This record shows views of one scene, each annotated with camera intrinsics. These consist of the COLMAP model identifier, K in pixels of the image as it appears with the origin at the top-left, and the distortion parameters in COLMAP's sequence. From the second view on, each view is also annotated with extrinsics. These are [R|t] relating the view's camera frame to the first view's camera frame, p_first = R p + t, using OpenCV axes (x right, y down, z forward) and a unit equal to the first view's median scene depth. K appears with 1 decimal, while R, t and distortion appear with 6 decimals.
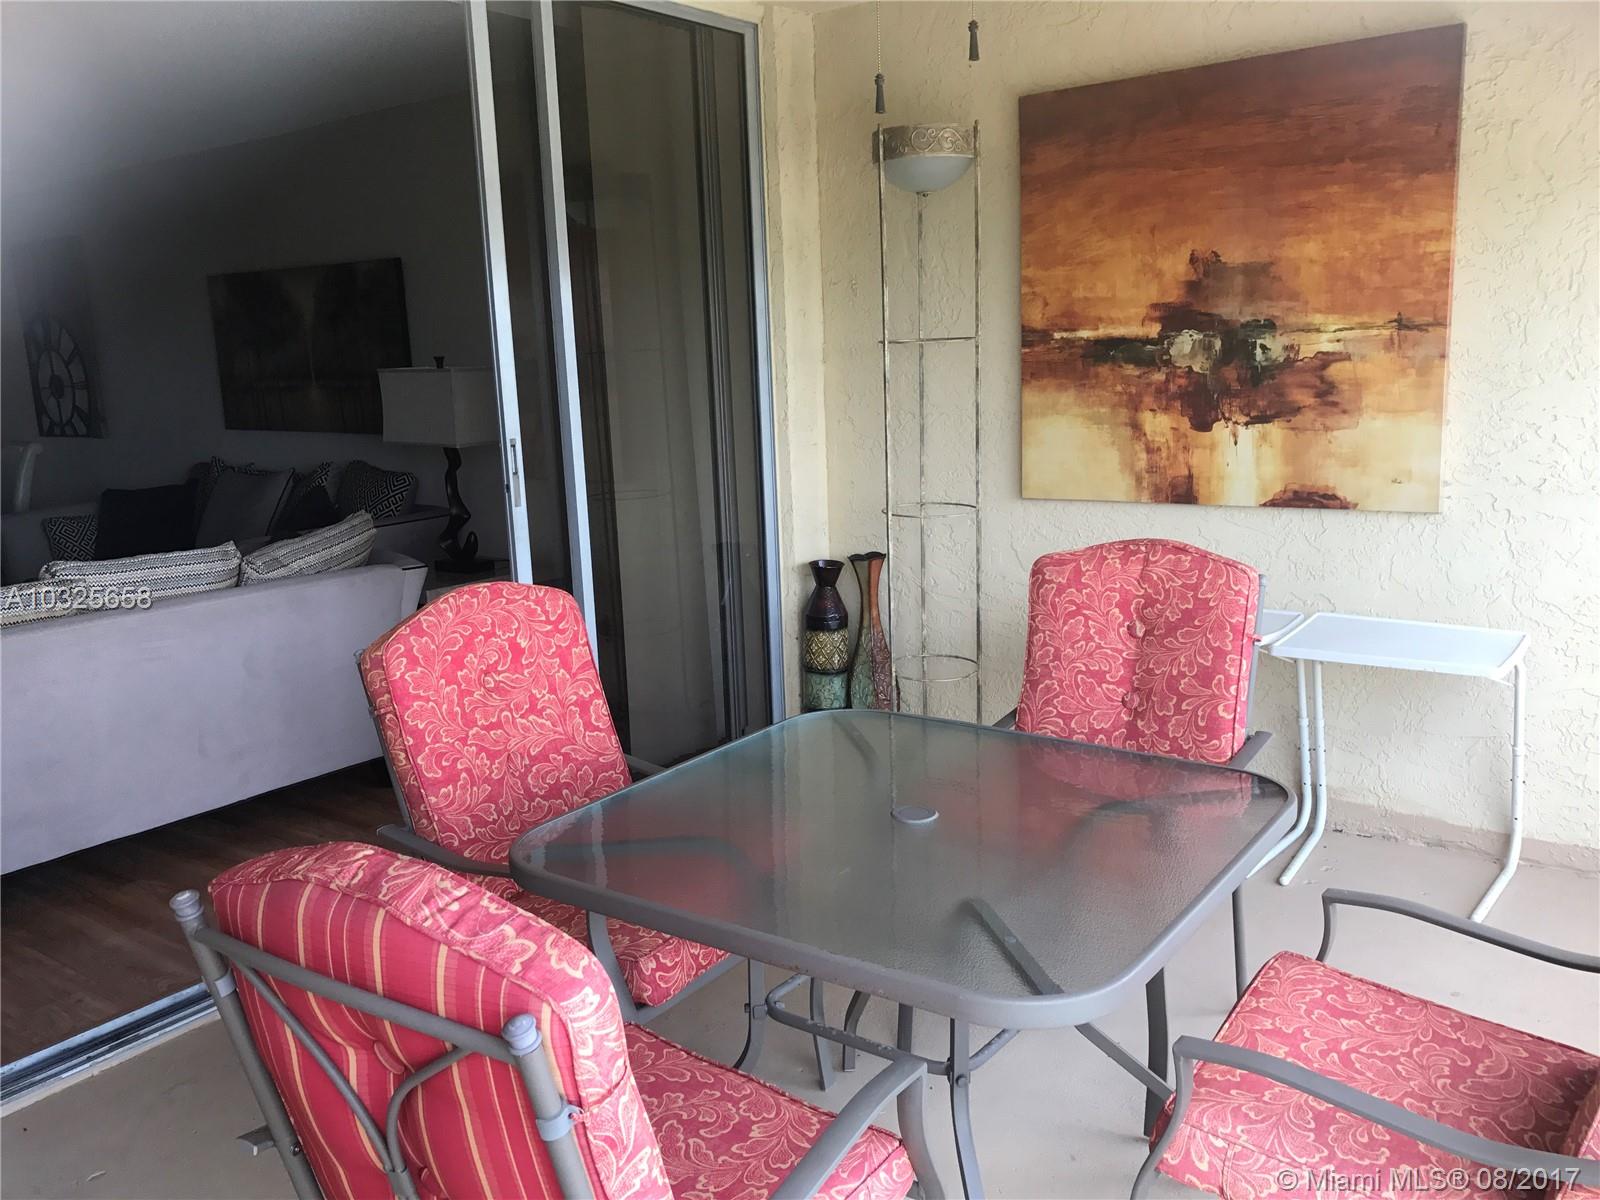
lens RADIAL K [[1301.9, 0, 800.0], [0, 1301.9, 600.0], [0, 0, 1]] dist [0.026956, -0.006589]
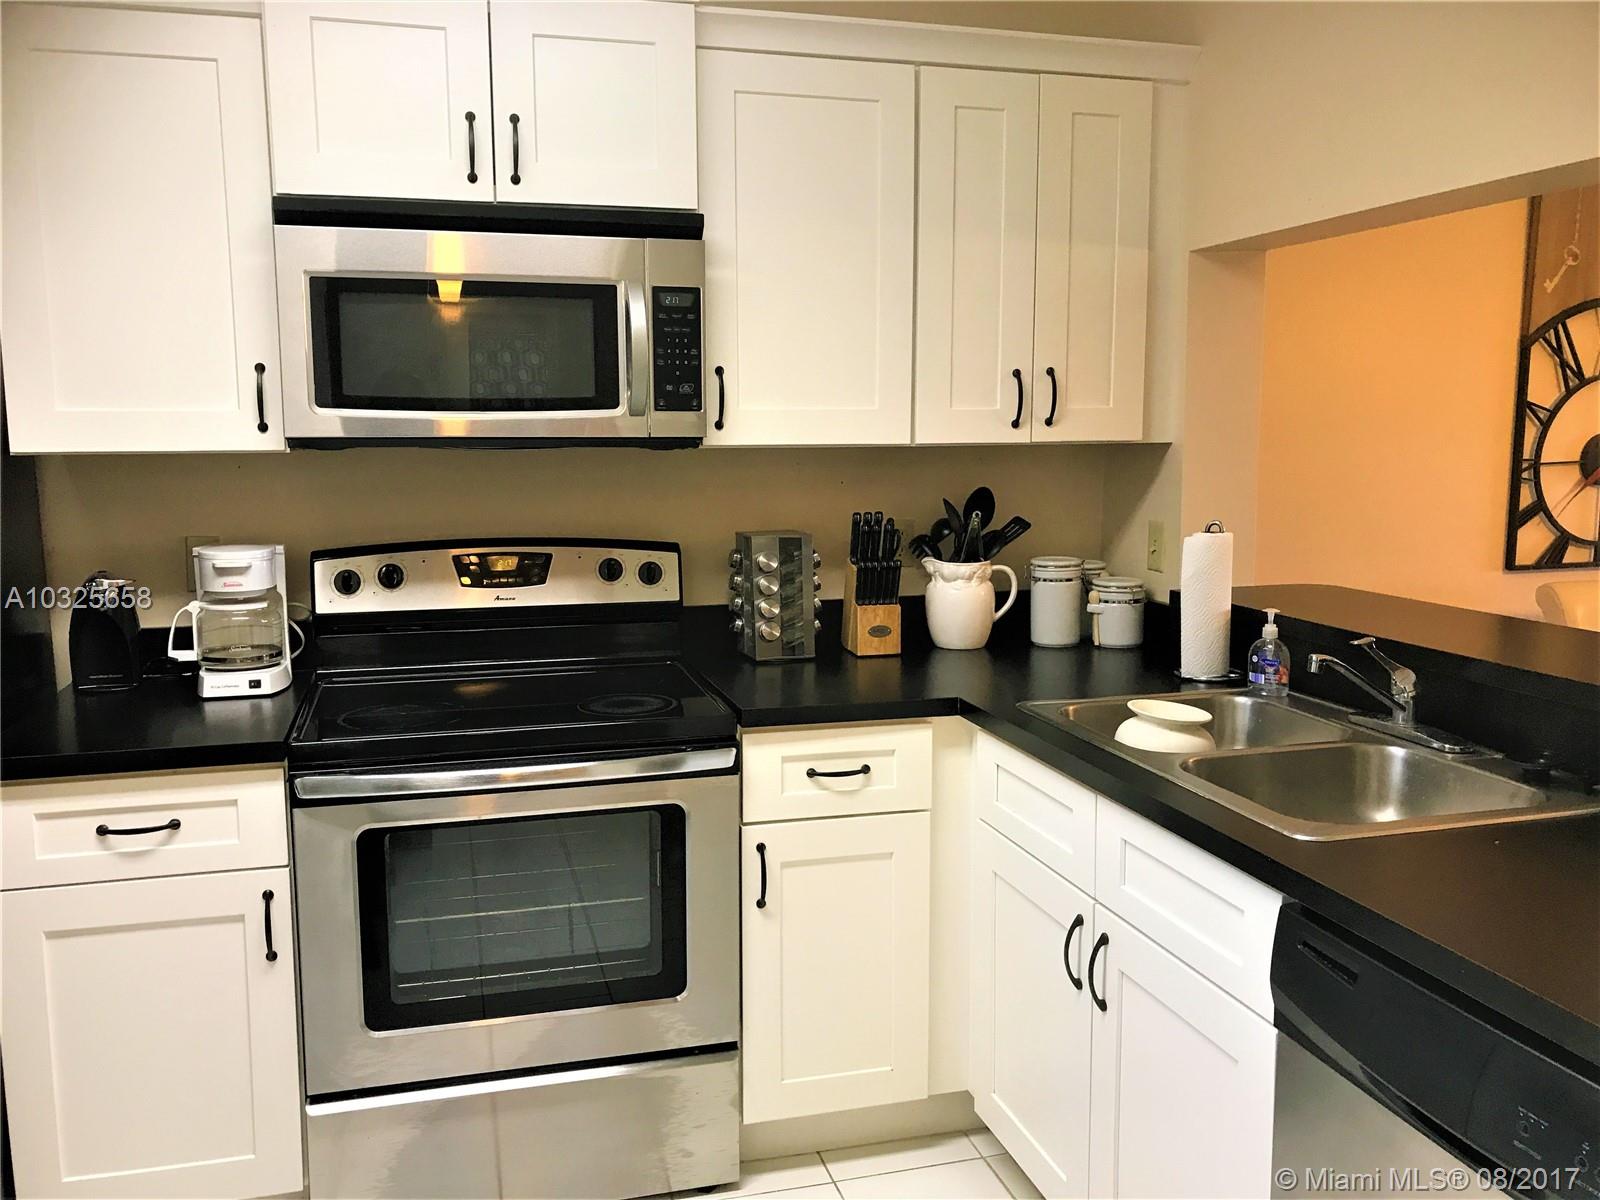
lens RADIAL K [[1319.7, 0, 792.9], [0, 1319.7, 586.0], [0, 0, 1]] dist [0.024775, 0.002380]
pose [[0.618873, -0.060898, 0.783127, -3.258057], [0.131689, 0.990923, -0.027012, -0.422950], [-0.774374, 0.119846, 0.621275, 2.760529]]
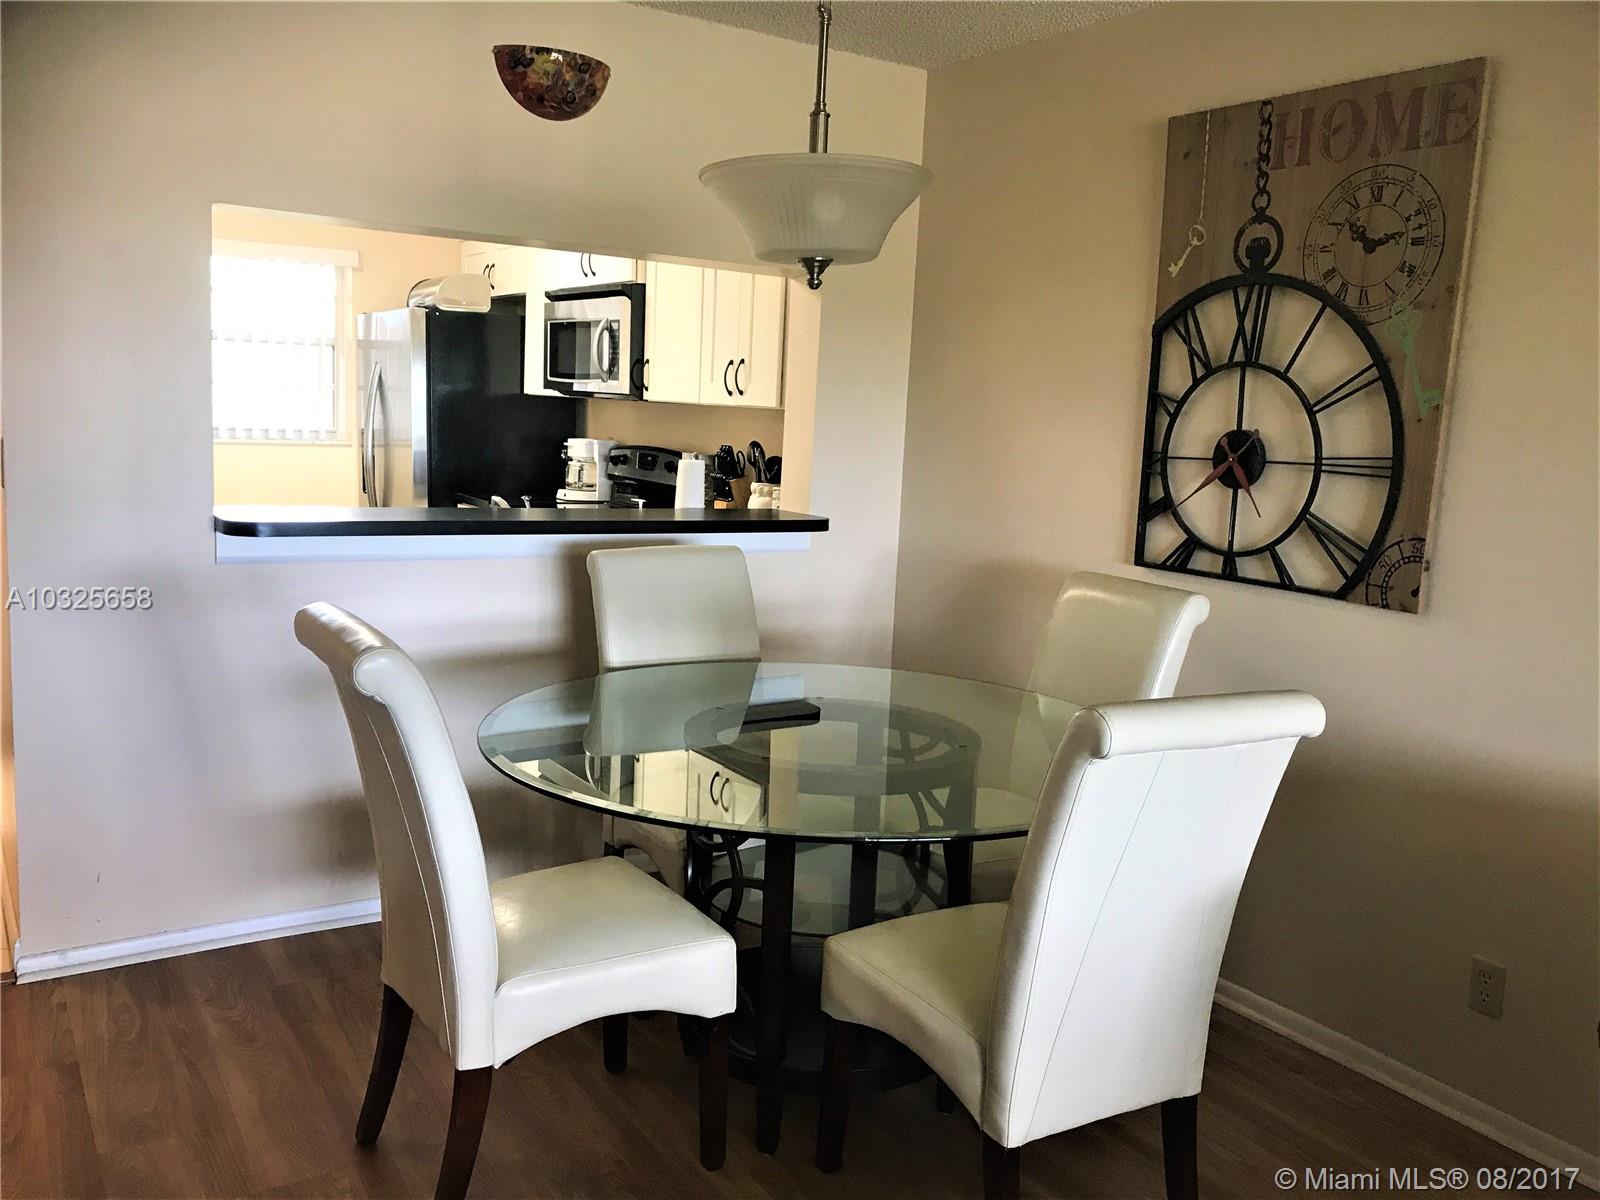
lens RADIAL K [[1301.9, 0, 800.0], [0, 1301.9, 600.0], [0, 0, 1]] dist [0.026956, -0.006589]
pose [[0.933438, 0.132860, -0.333230, -1.629755], [-0.145881, 0.989200, -0.014243, -0.277478], [0.327738, 0.061907, 0.942738, 1.709345]]
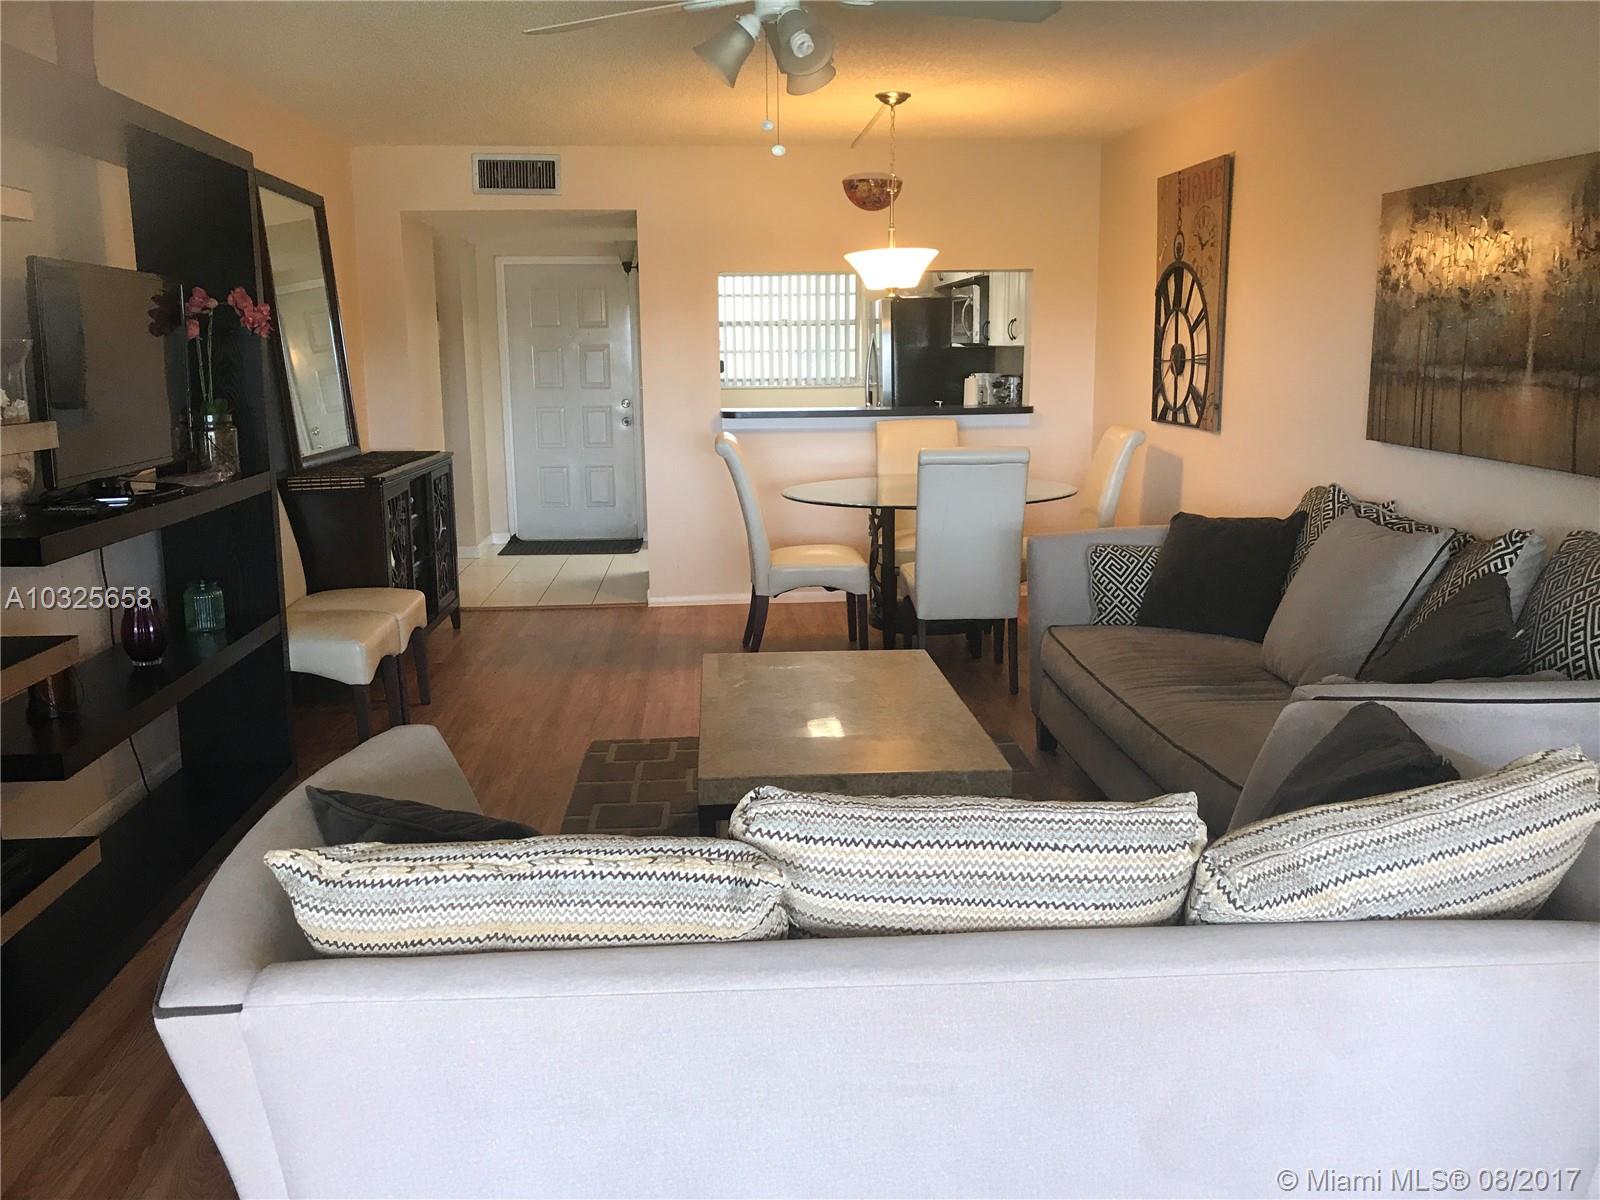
lens RADIAL K [[1324.6, 0, 802.4], [0, 1324.6, 601.0], [0, 0, 1]] dist [0.013544, 0.005502]
pose [[0.654762, 0.170486, -0.736357, -0.344945], [-0.154735, 0.983830, 0.090194, -0.176913], [0.739827, 0.054884, 0.670555, 0.969261]]
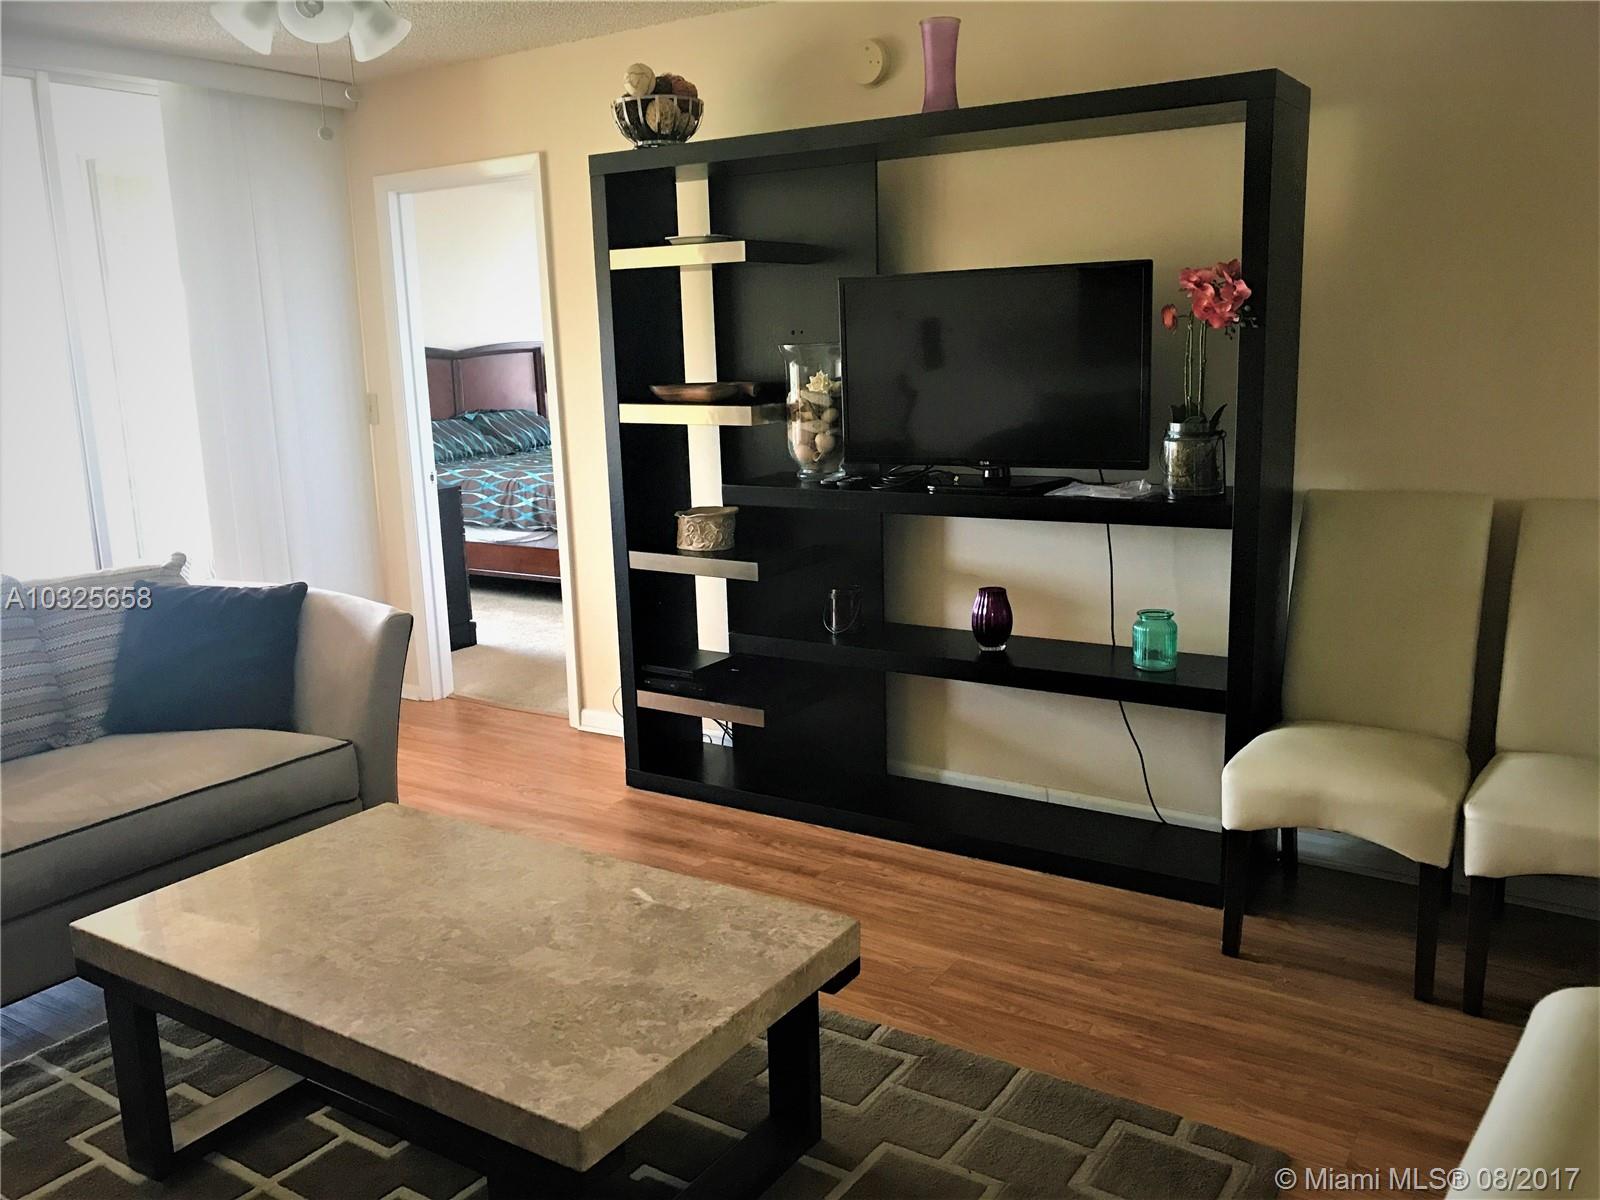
lens RADIAL K [[1324.6, 0, 802.4], [0, 1324.6, 601.0], [0, 0, 1]] dist [0.013544, 0.005502]
pose [[-0.995932, 0.073721, -0.051824, -1.504931], [0.048706, 0.924228, 0.378721, -0.479128], [0.075816, 0.374656, -0.924059, 2.659666]]
